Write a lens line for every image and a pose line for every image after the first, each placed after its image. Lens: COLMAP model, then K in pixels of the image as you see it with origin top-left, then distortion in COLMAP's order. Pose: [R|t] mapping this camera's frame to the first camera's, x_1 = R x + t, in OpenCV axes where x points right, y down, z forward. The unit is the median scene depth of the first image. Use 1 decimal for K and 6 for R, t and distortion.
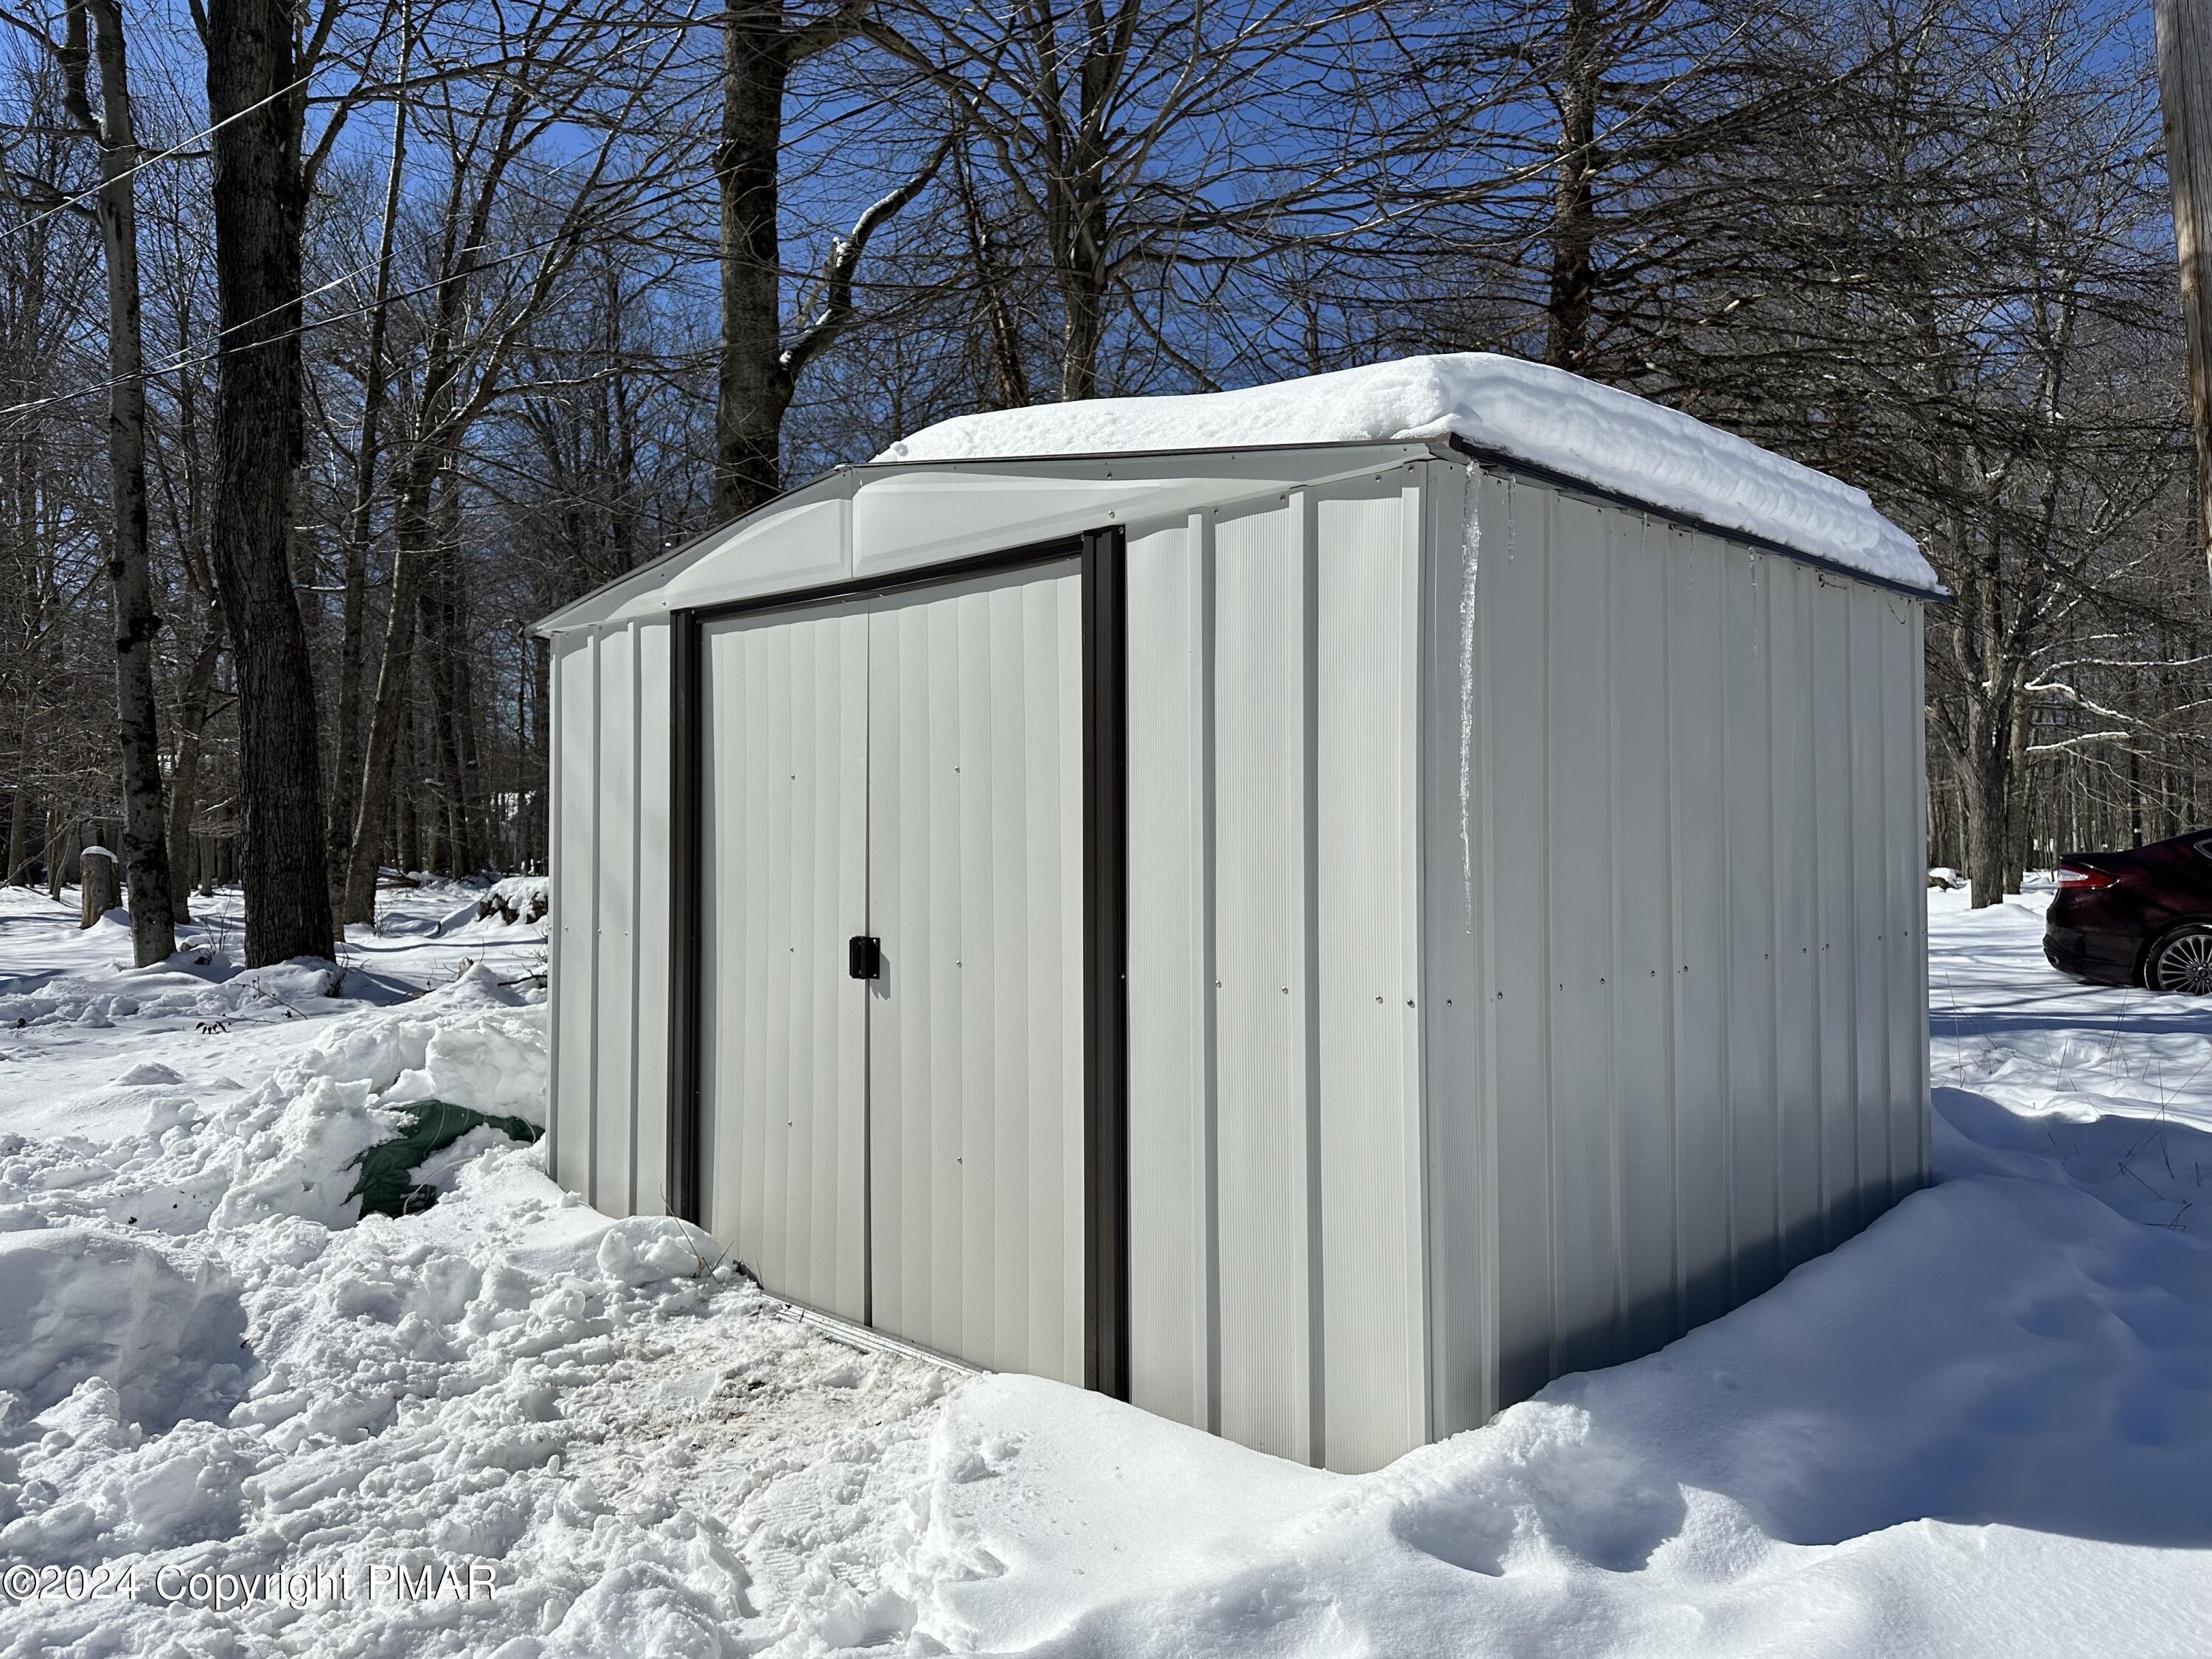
lens RADIAL K [[1557.2, 0, 1106.0], [0, 1557.2, 829.5], [0, 0, 1]] dist [0.002026, 0.000667]
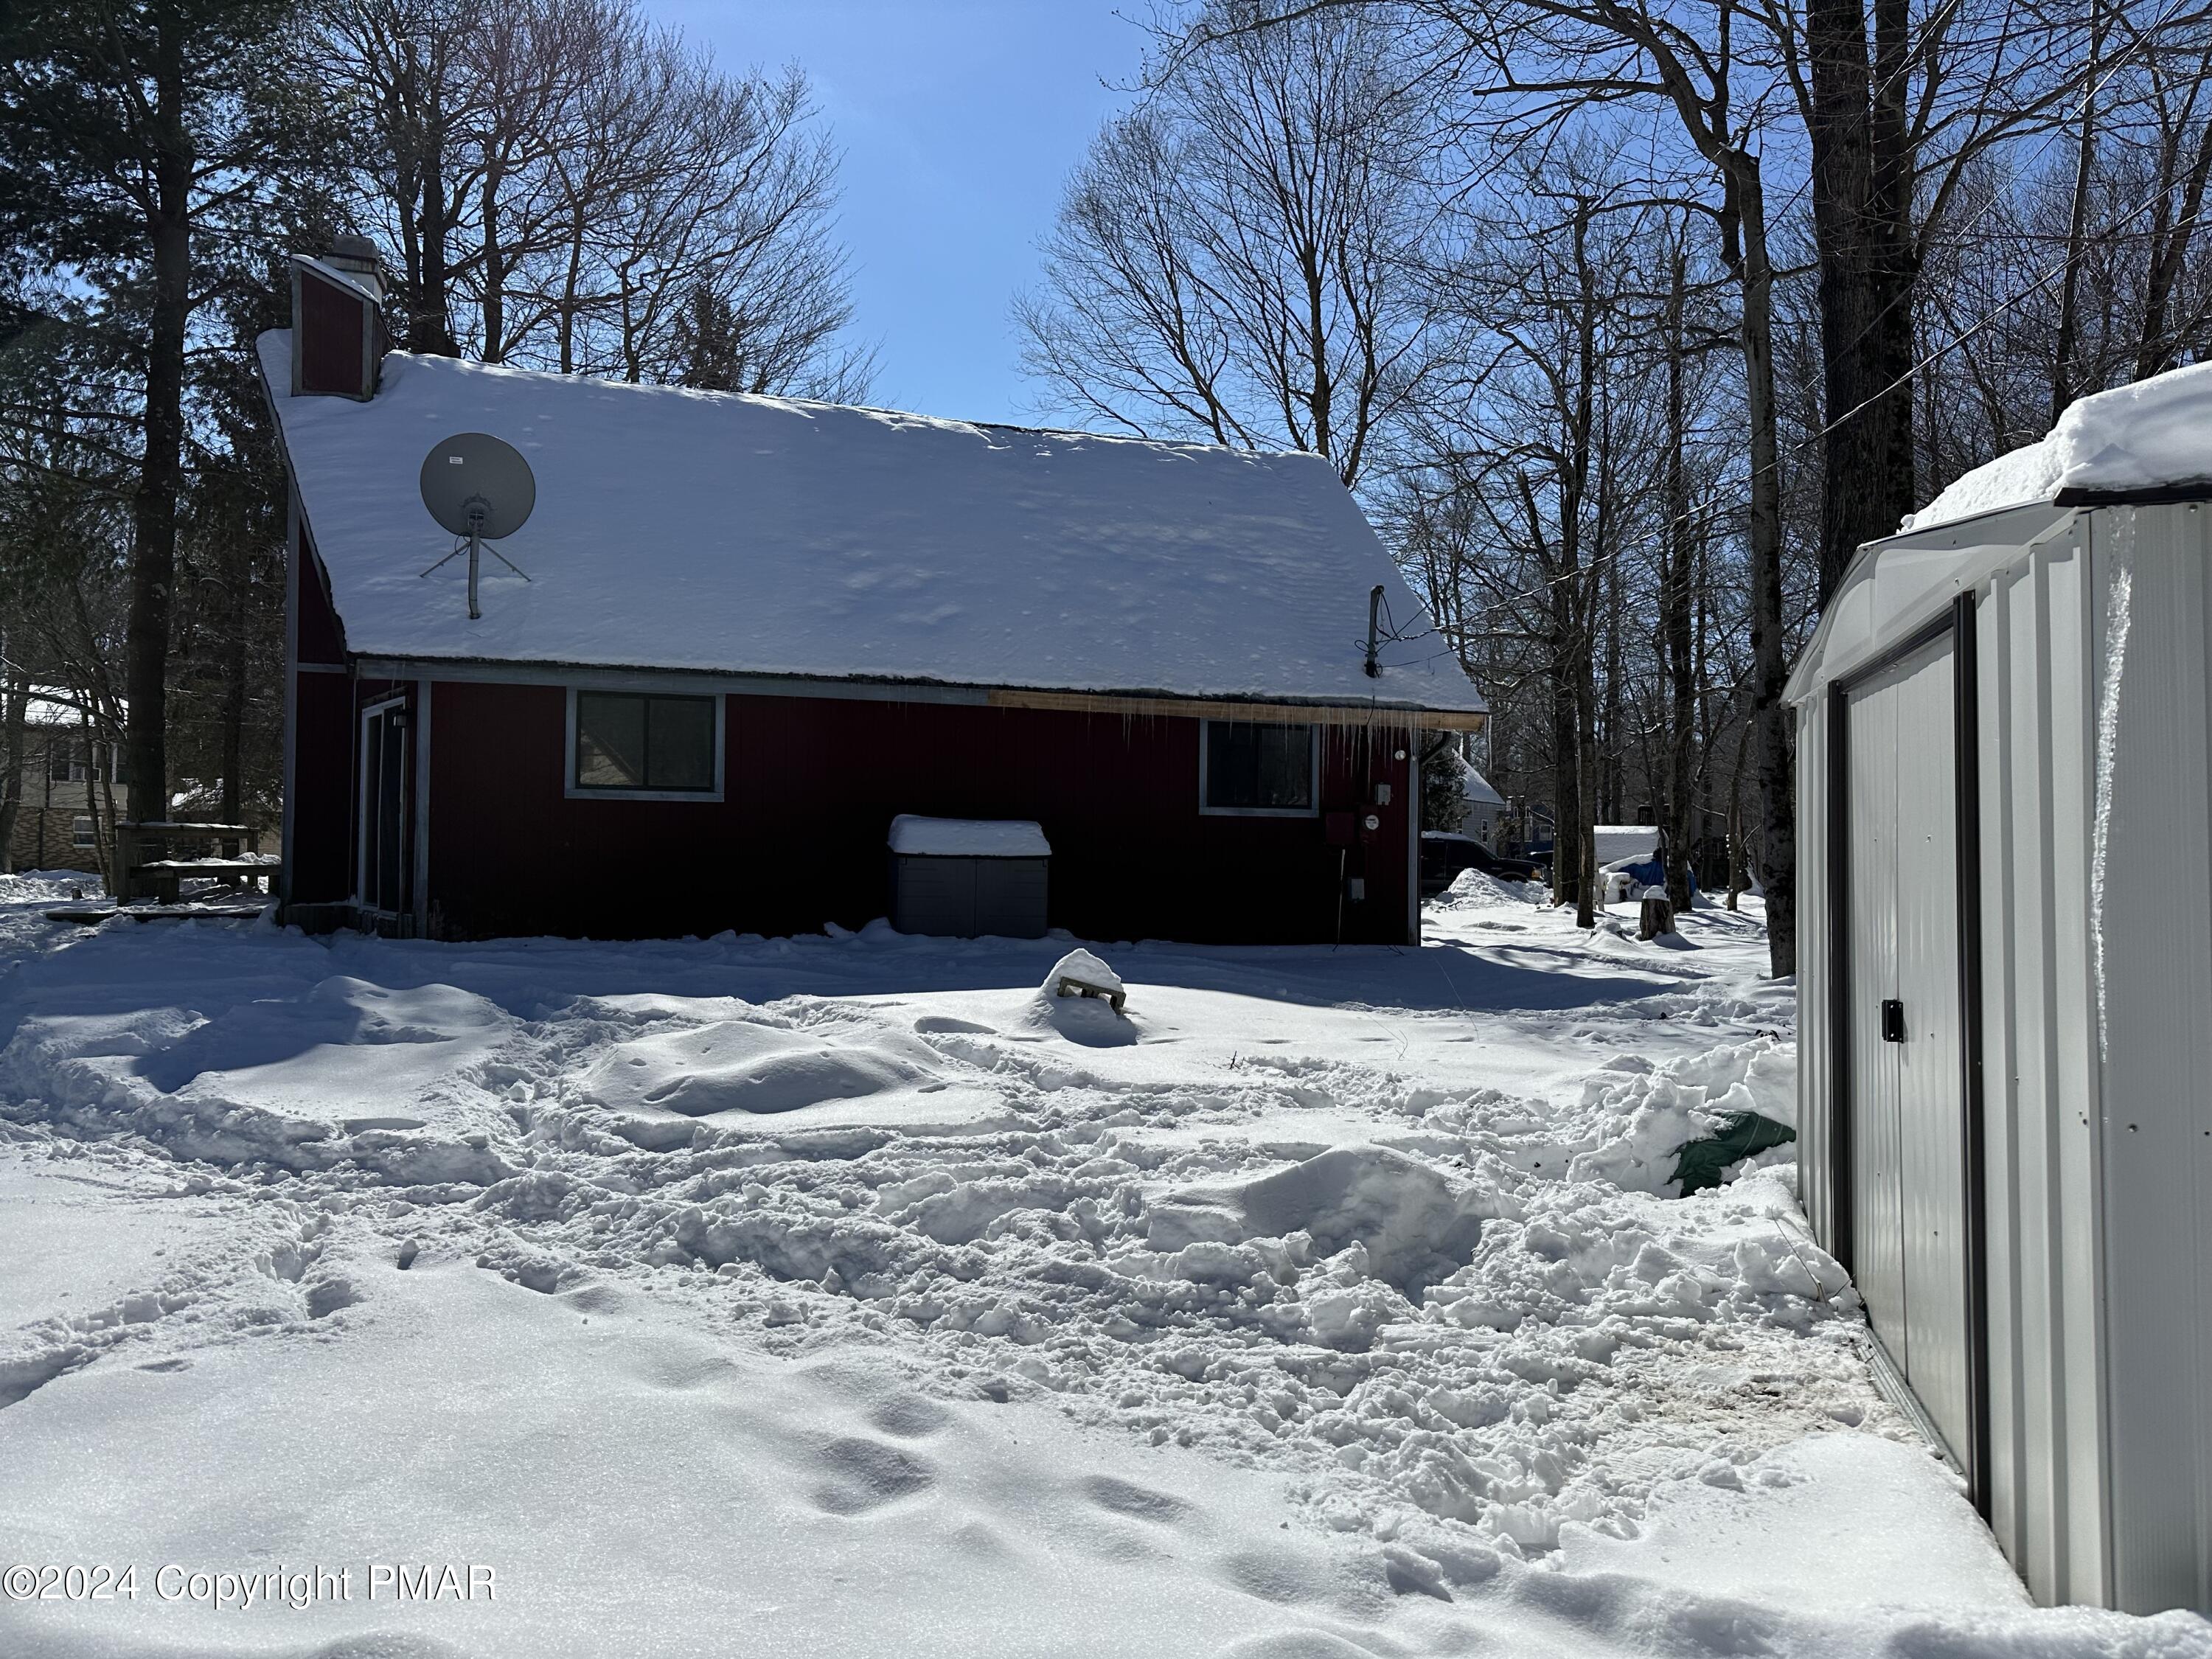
lens RADIAL K [[1524.2, 0, 1108.4], [0, 1524.2, 828.1], [0, 0, 1]] dist [0.078081, -0.090514]
pose [[0.474960, -0.013903, -0.879897, 0.501380], [0.002773, 0.999894, -0.014302, -0.030413], [0.880003, 0.004353, 0.474949, 0.056287]]
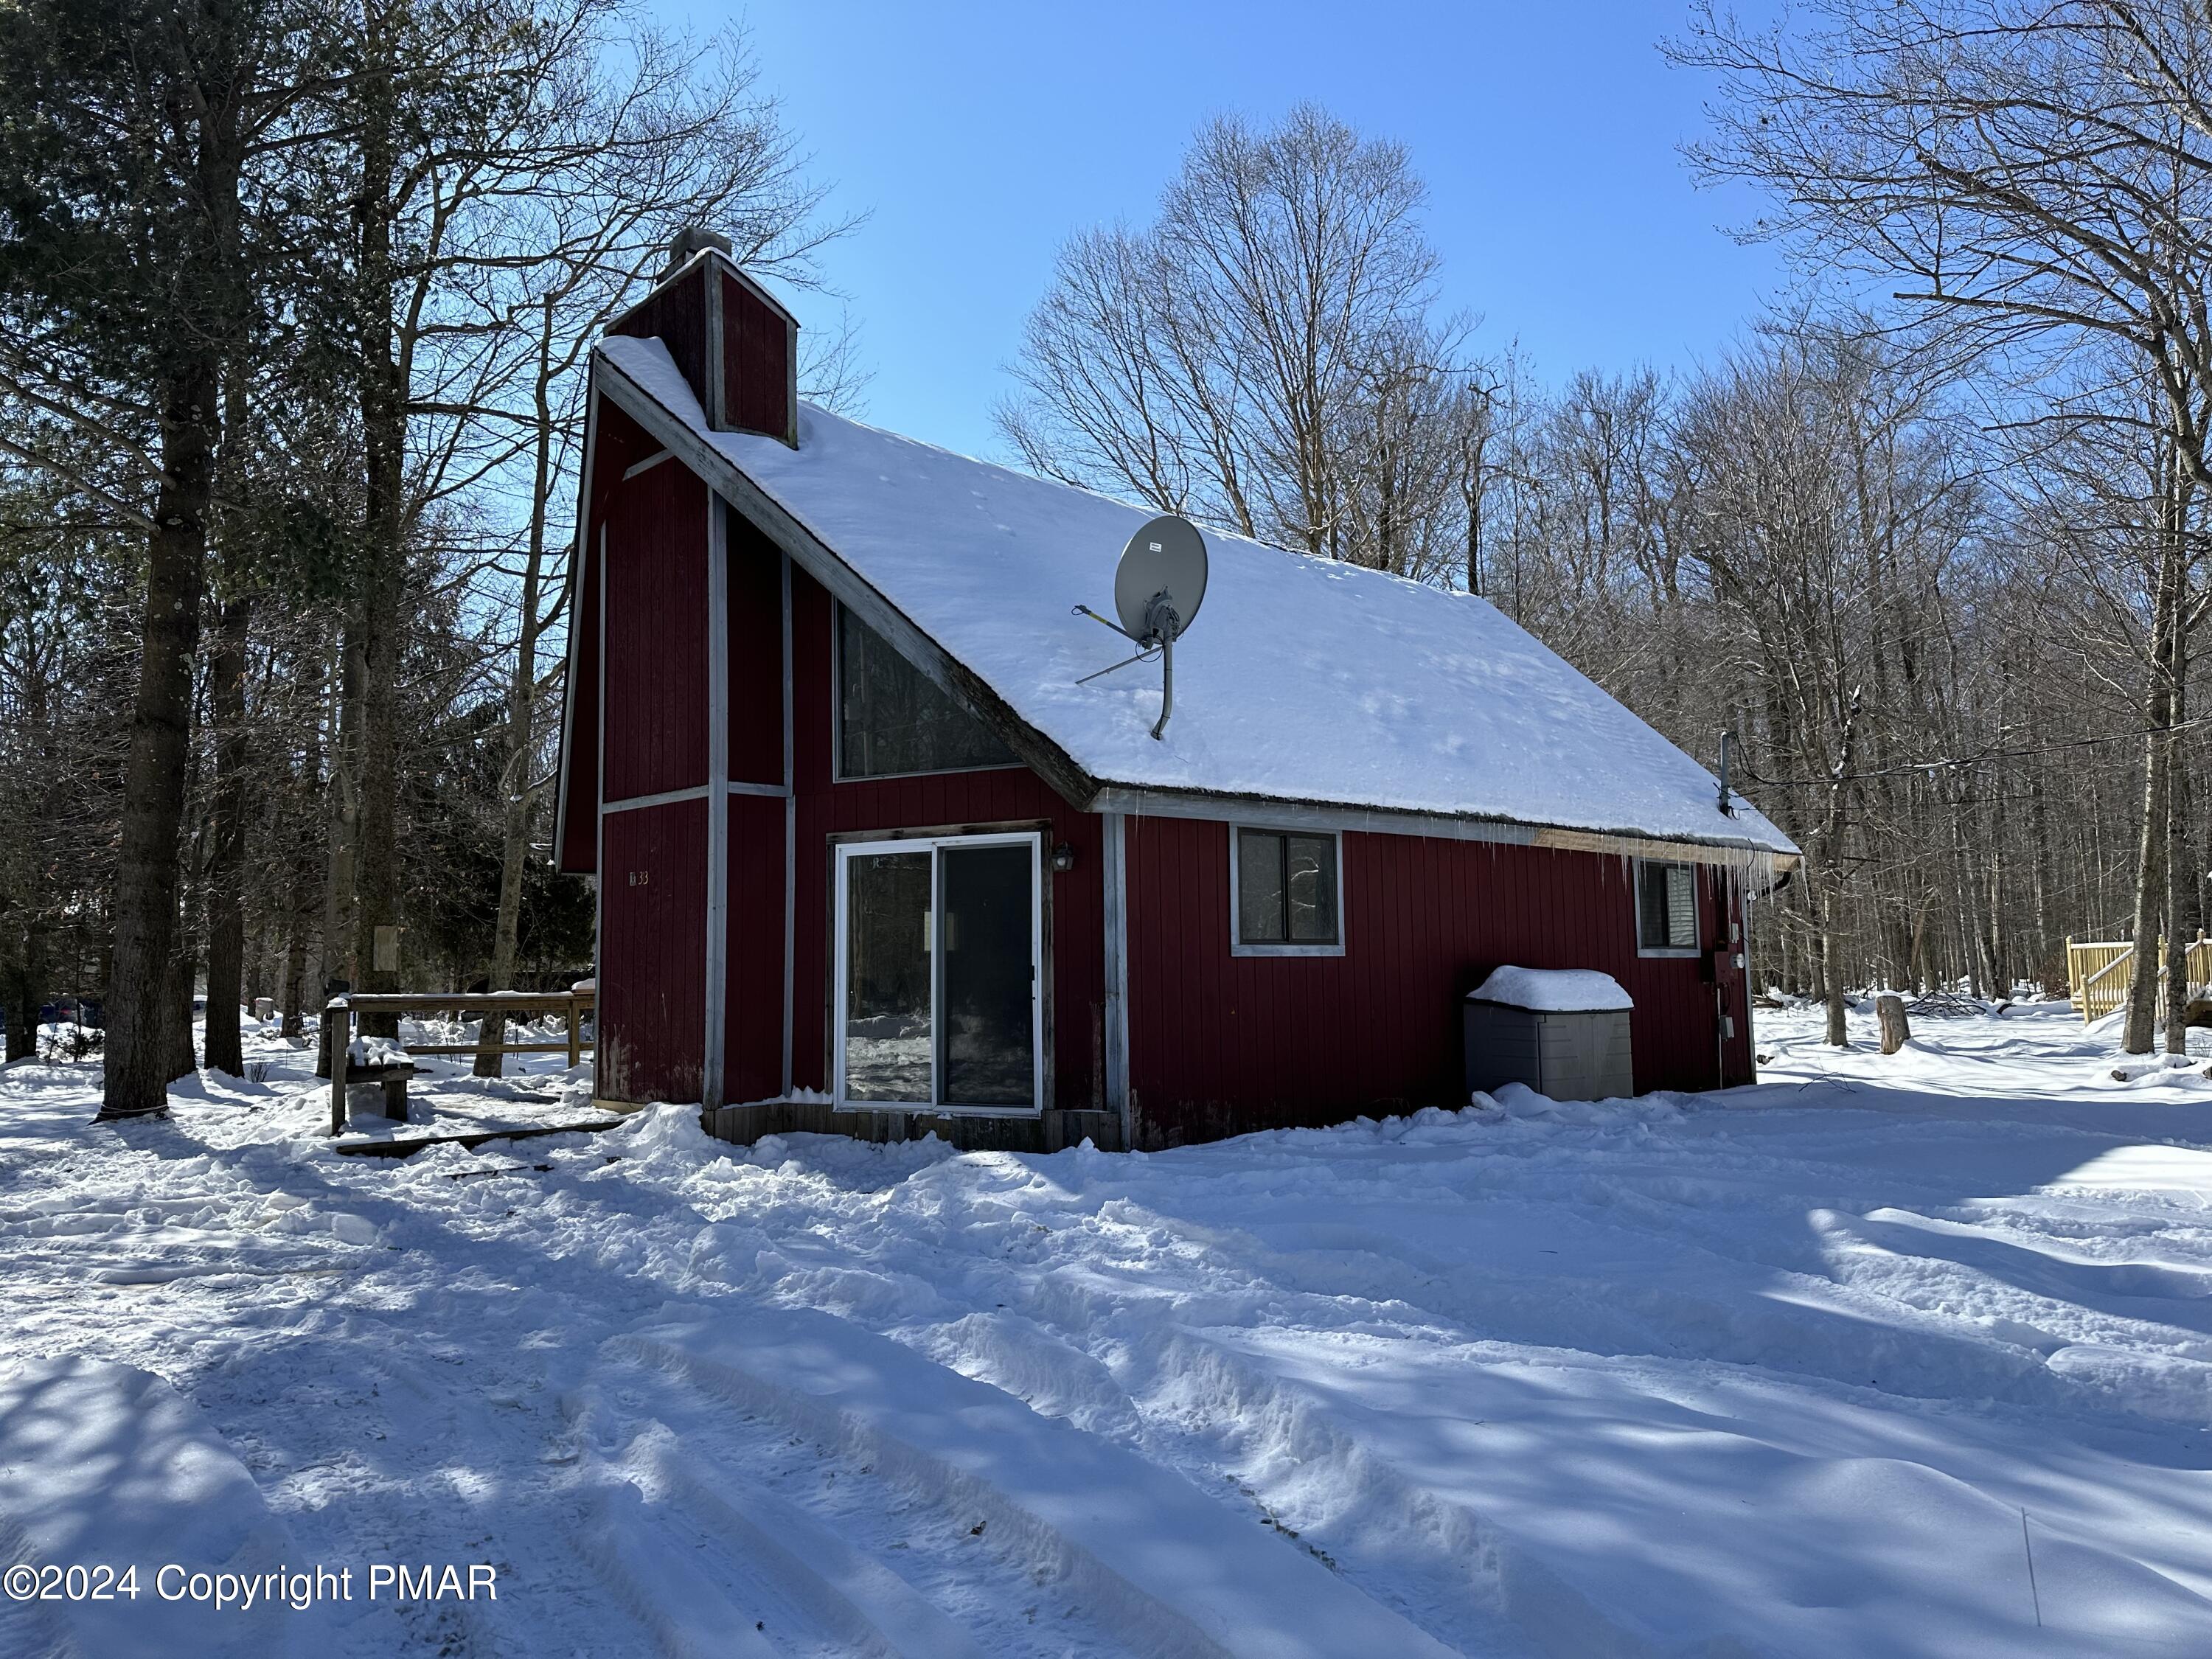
lens RADIAL K [[1512.7, 0, 1096.6], [0, 1512.7, 826.6], [0, 0, 1]] dist [0.236373, -0.411169]
pose [[0.808348, -0.069366, -0.584604, -1.956029], [0.027437, 0.996394, -0.080288, -0.191672], [0.588065, 0.048861, 0.807336, -2.099713]]
